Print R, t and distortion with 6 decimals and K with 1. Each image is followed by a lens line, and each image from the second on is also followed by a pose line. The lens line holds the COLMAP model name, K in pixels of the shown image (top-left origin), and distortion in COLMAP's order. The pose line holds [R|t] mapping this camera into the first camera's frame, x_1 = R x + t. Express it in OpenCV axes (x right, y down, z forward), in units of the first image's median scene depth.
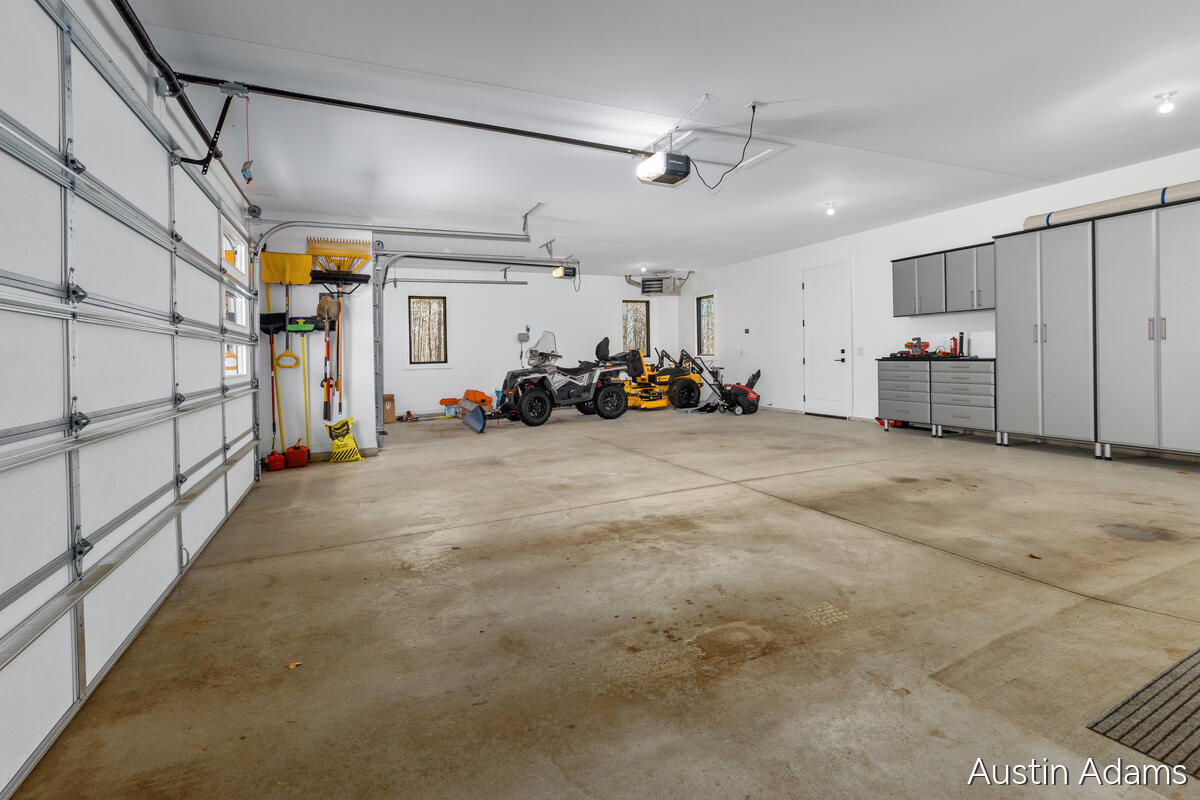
lens RADIAL K [[561.0, 0, 599.7], [0, 561.0, 359.4], [0, 0, 1]] dist [-0.000389, -0.000307]
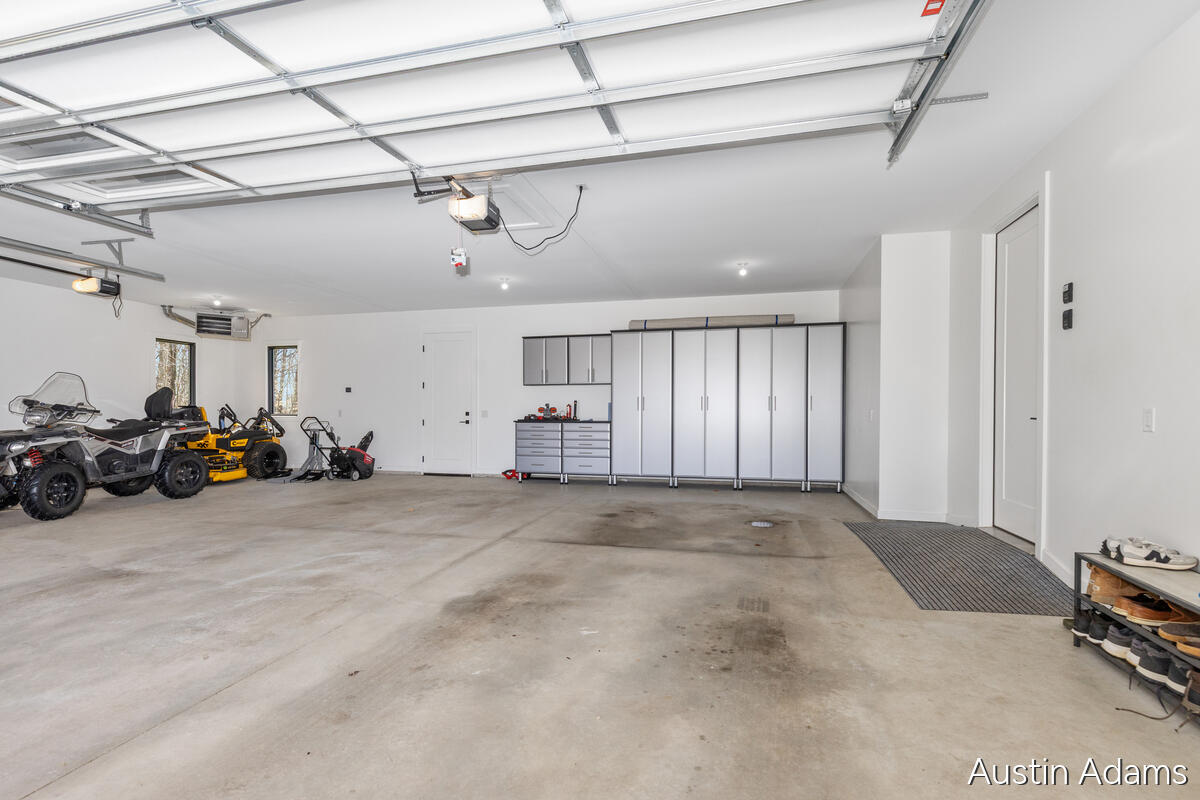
lens RADIAL K [[557.1, 0, 602.3], [0, 557.1, 419.6], [0, 0, 1]] dist [-0.000596, -0.000139]
pose [[0.617903, 0.016117, 0.786089, -0.220493], [-0.008379, 0.999868, -0.013914, 0.008406], [-0.786210, 0.002011, 0.617957, 0.116422]]
